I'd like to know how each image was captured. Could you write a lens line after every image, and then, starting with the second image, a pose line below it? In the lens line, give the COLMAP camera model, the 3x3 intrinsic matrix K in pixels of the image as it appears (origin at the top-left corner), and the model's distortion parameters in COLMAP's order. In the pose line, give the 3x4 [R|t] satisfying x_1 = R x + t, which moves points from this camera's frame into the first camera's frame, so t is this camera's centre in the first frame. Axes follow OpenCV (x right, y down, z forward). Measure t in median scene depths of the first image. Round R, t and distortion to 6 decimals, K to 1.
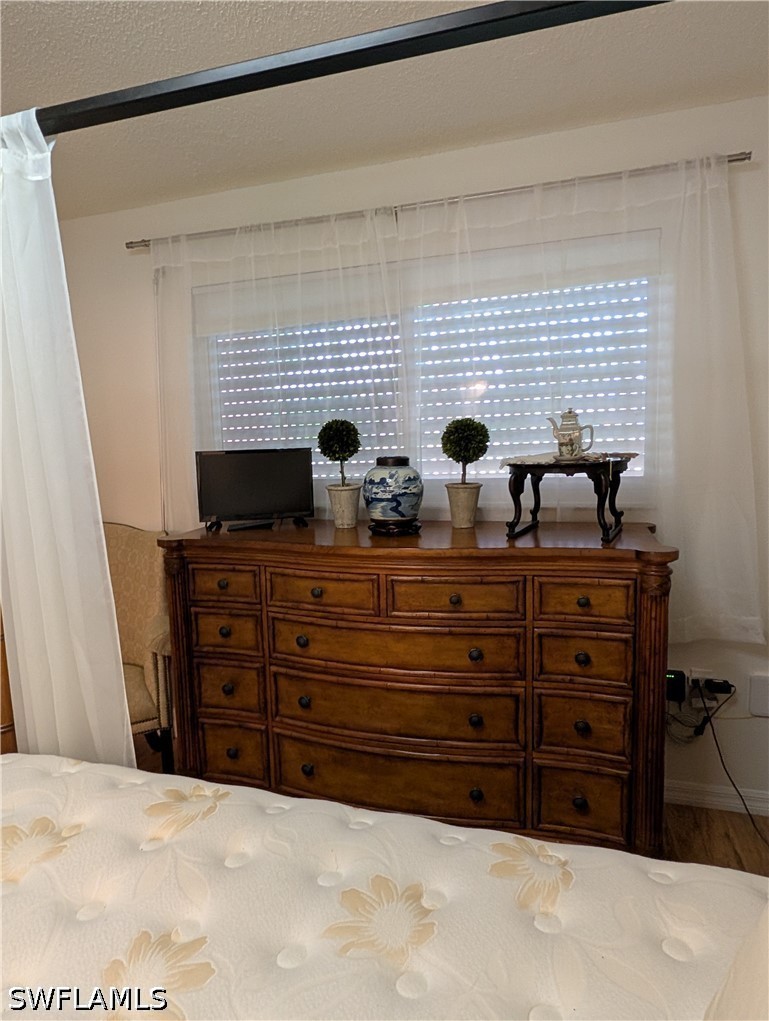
lens RADIAL K [[607.5, 0, 382.2], [0, 607.5, 510.0], [0, 0, 1]] dist [-0.002868, 0.000136]
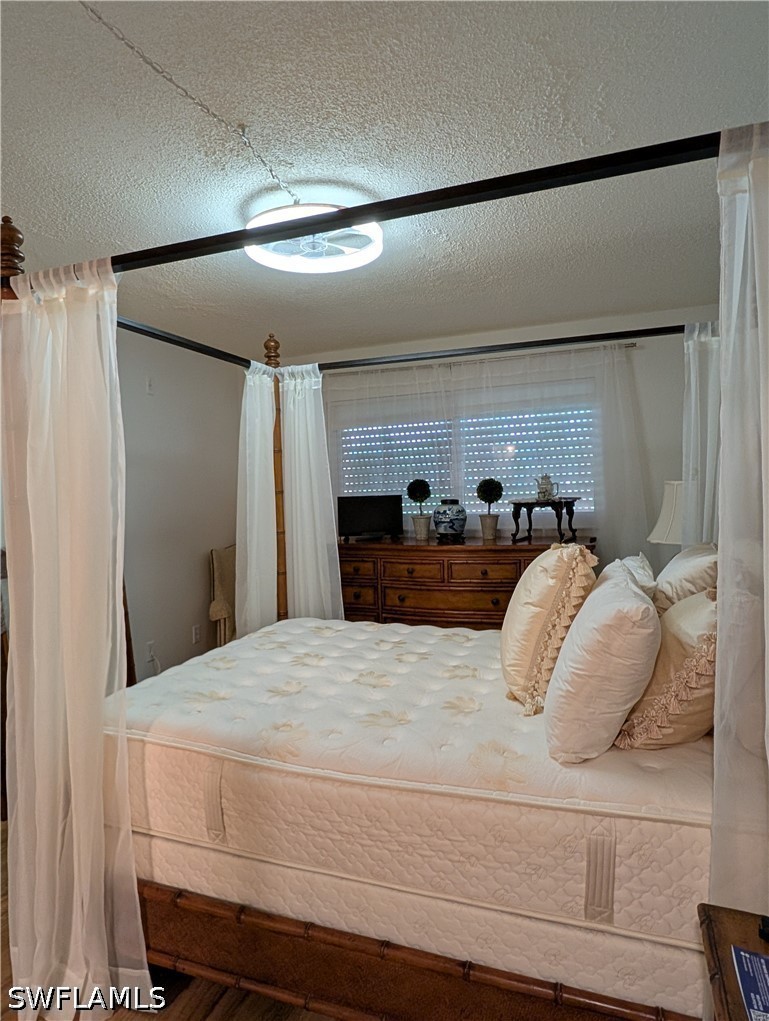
lens RADIAL K [[607.5, 0, 382.2], [0, 607.5, 510.0], [0, 0, 1]] dist [-0.002868, 0.000136]
pose [[0.997963, 0.002645, -0.063734, -0.070447], [-0.008389, 0.995904, -0.090025, 0.112614], [0.063235, 0.090377, 0.993898, -0.848089]]
